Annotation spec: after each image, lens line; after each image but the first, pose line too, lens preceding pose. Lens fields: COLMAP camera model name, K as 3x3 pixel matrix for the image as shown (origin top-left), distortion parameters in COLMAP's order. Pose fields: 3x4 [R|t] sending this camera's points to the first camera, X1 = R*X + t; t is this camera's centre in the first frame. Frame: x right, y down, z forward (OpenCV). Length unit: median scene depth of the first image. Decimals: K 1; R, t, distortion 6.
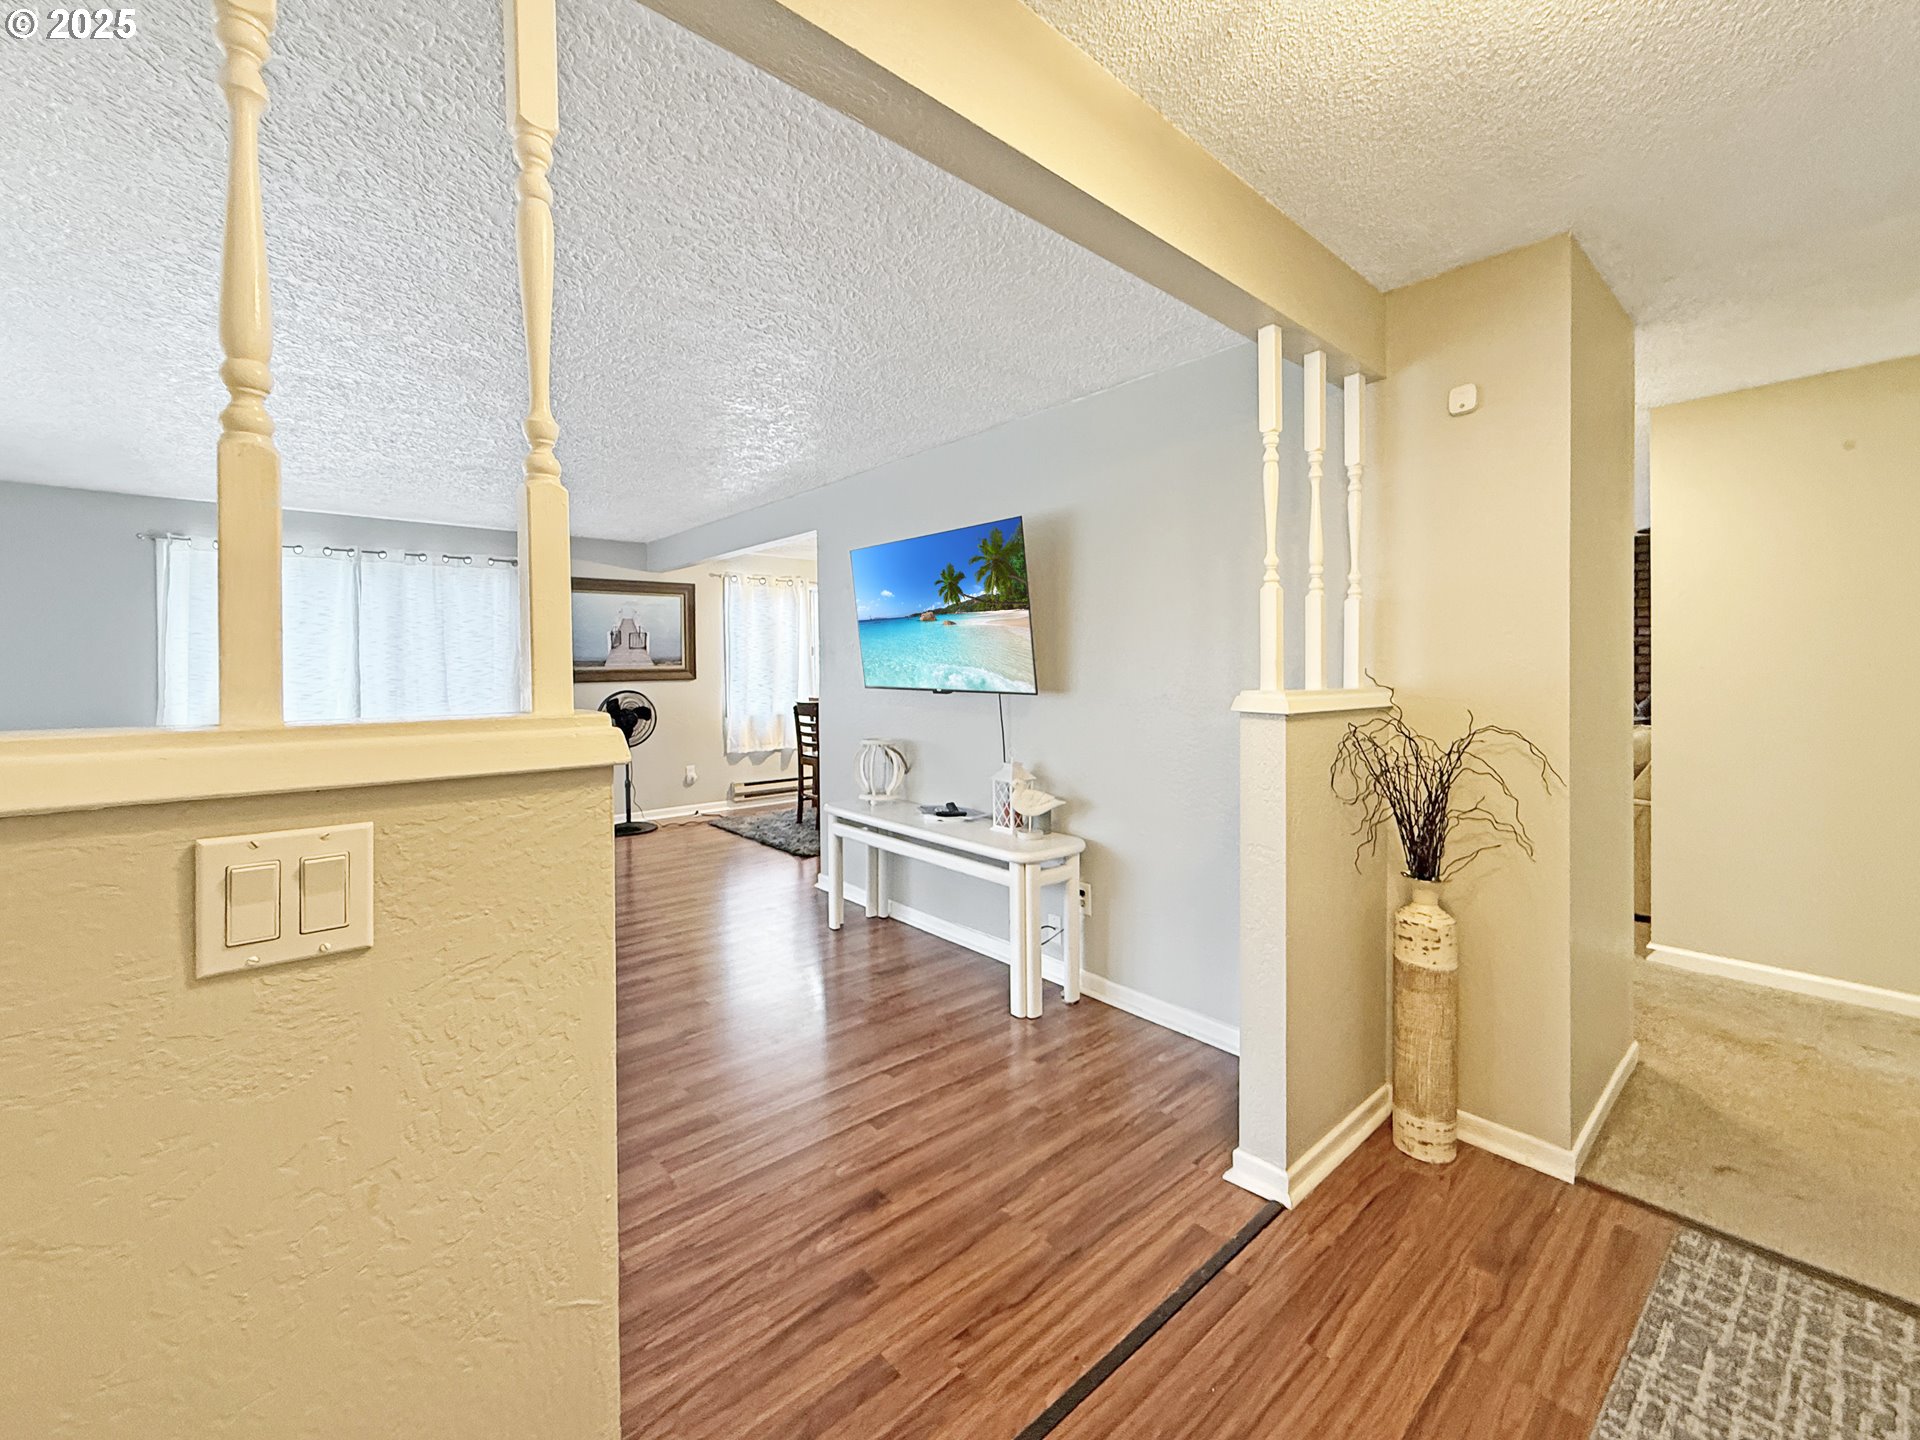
lens RADIAL K [[795.9, 0, 958.4], [0, 795.9, 668.2], [0, 0, 1]] dist [0.001272, -0.000414]
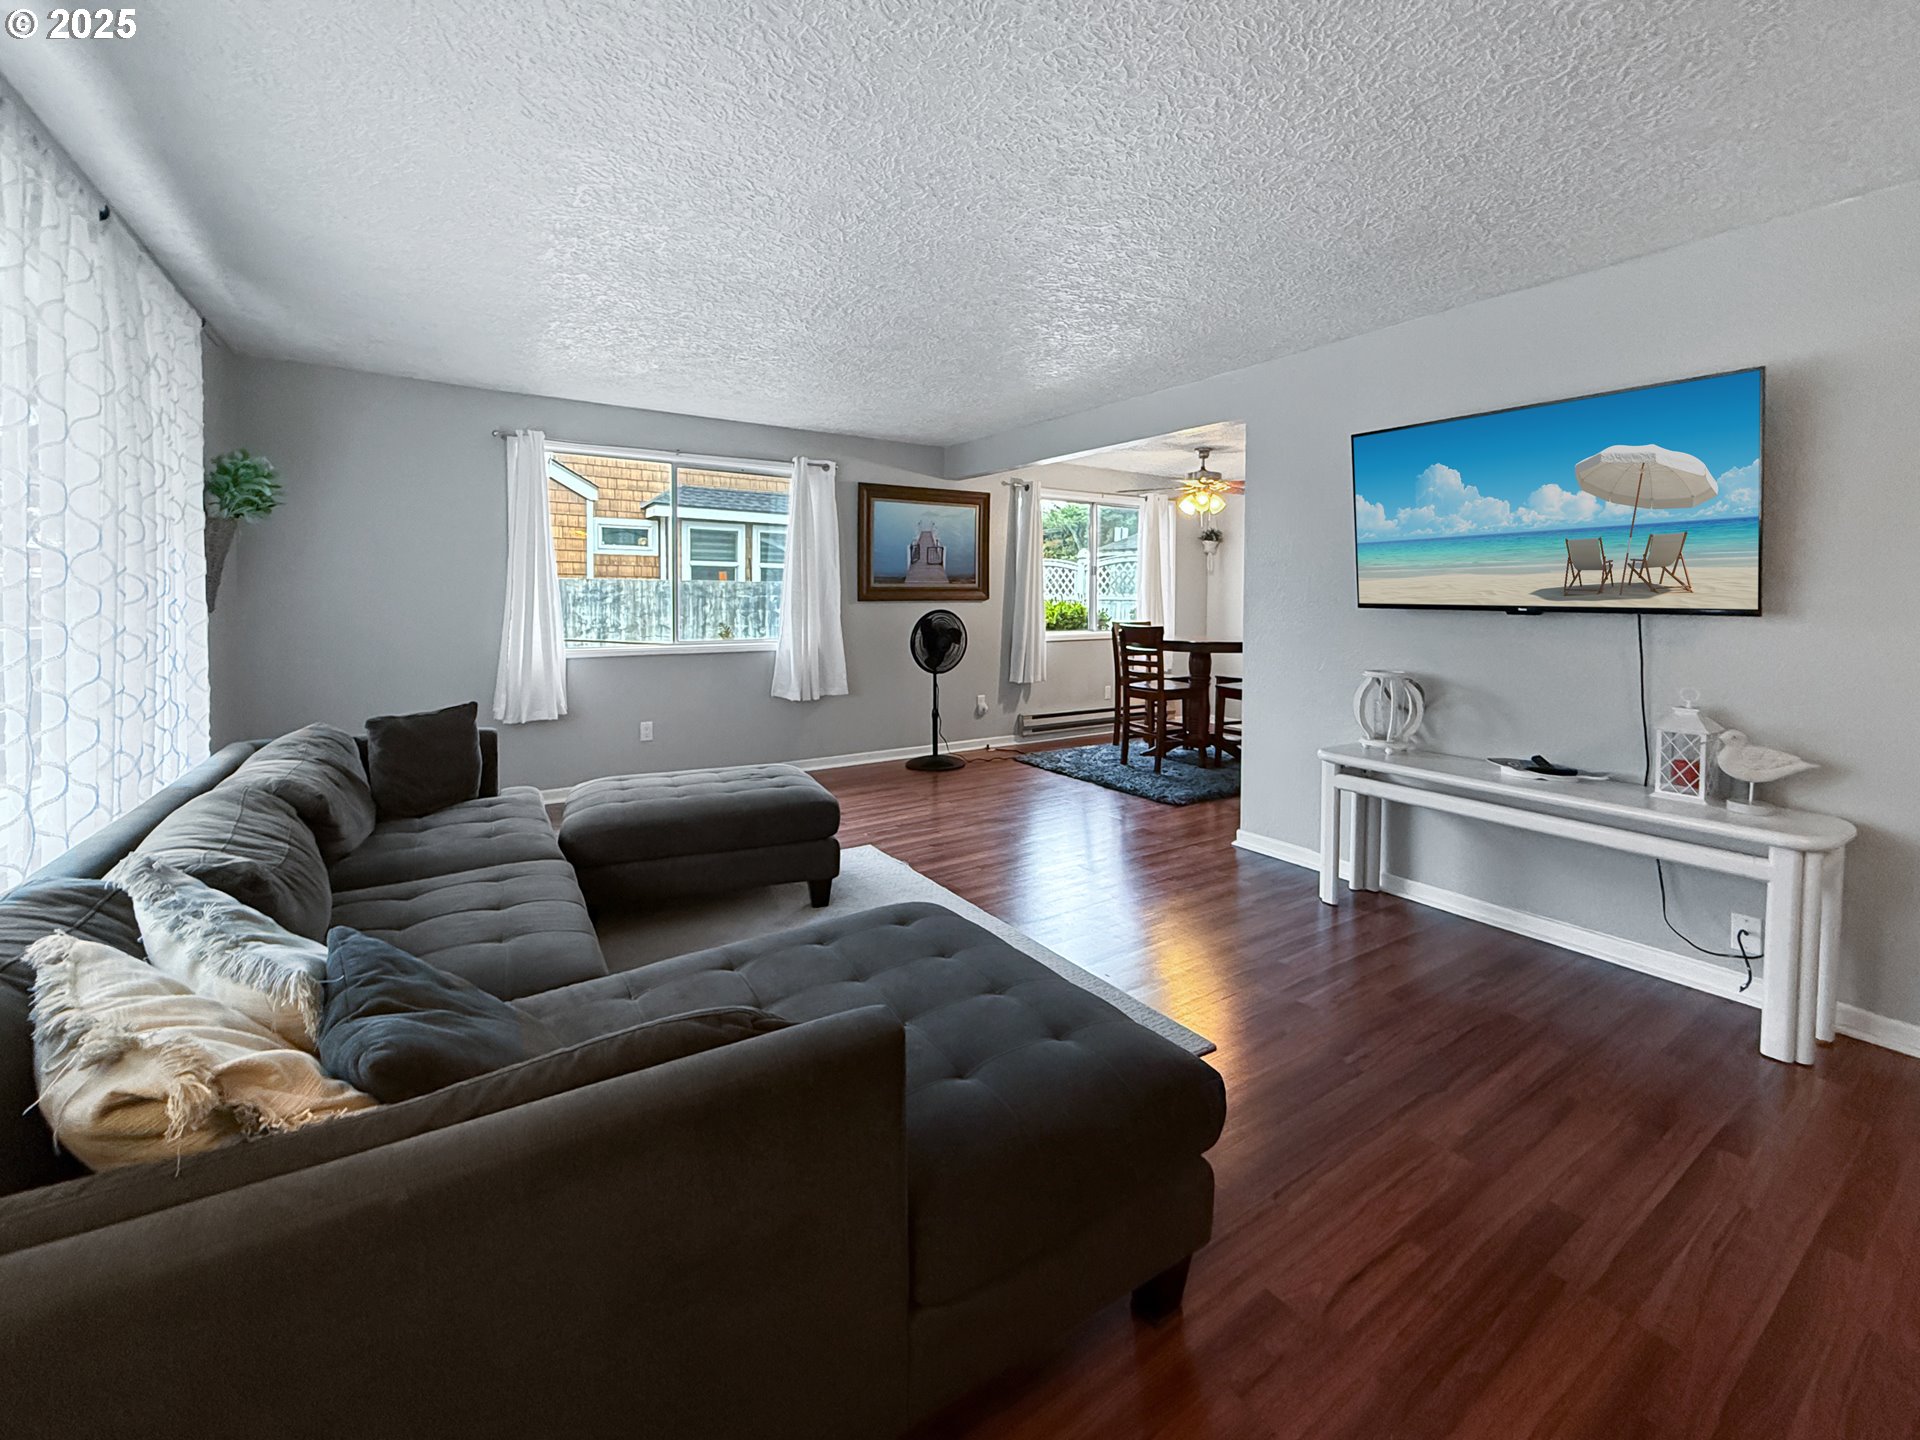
lens RADIAL K [[811.0, 0, 966.3], [0, 811.0, 625.0], [0, 0, 1]] dist [-0.003894, -0.000170]
pose [[0.992264, 0.016539, -0.123042, -0.277260], [-0.012560, 0.999375, 0.033044, 0.014355], [0.123511, -0.031243, 0.991851, 0.097156]]
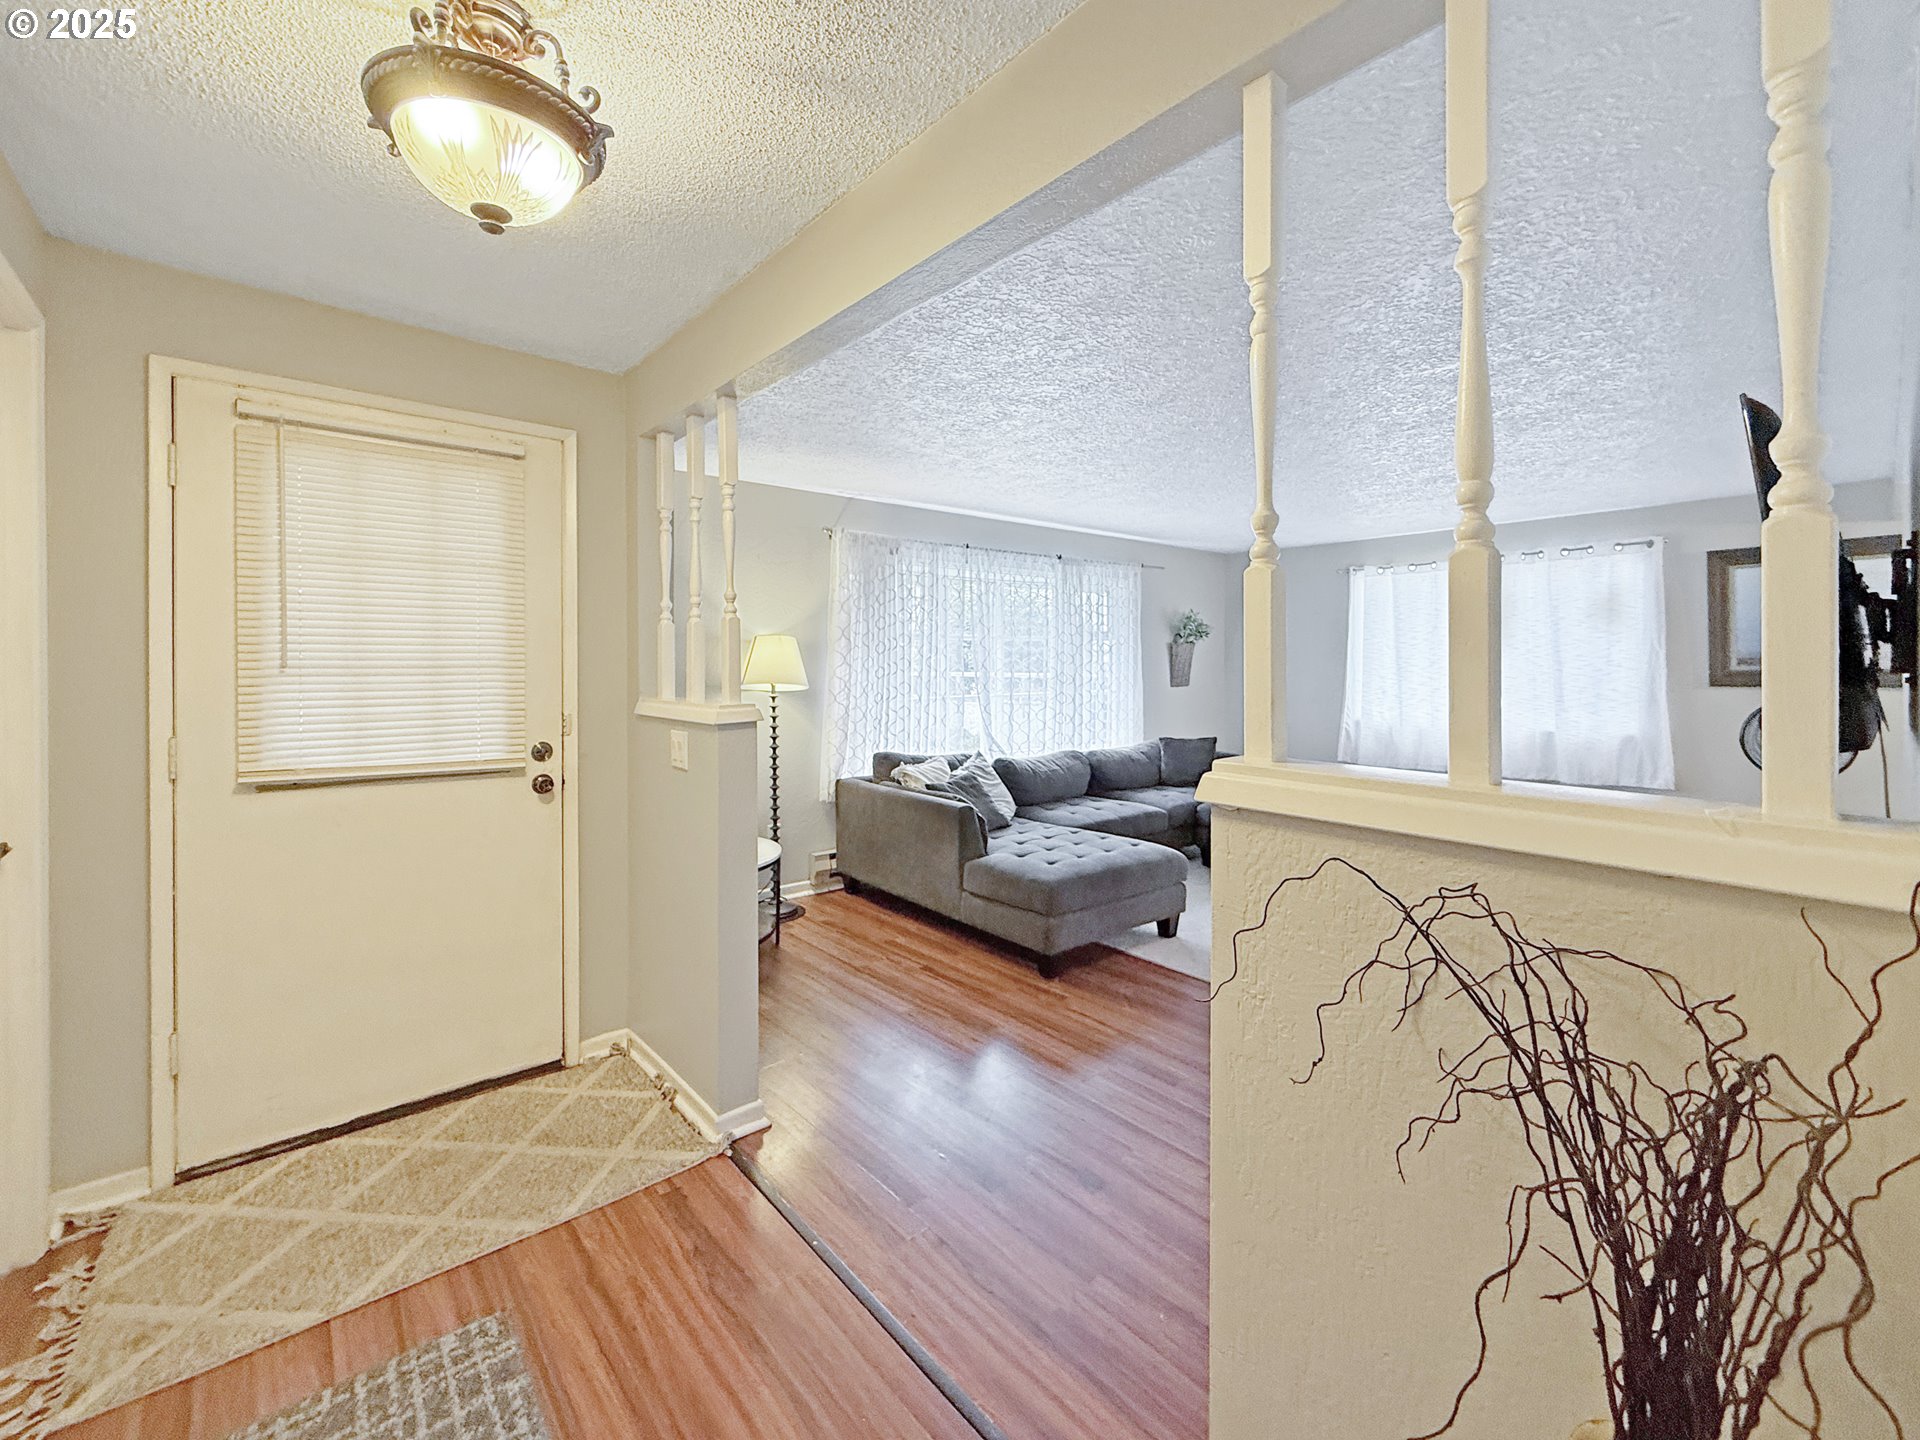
lens RADIAL K [[795.9, 0, 958.4], [0, 795.9, 668.2], [0, 0, 1]] dist [0.001272, -0.000414]
pose [[-0.017192, 0.009356, -0.999808, 0.306081], [0.000728, 0.999956, 0.009345, -0.007508], [0.999852, -0.000567, -0.017198, 0.272107]]
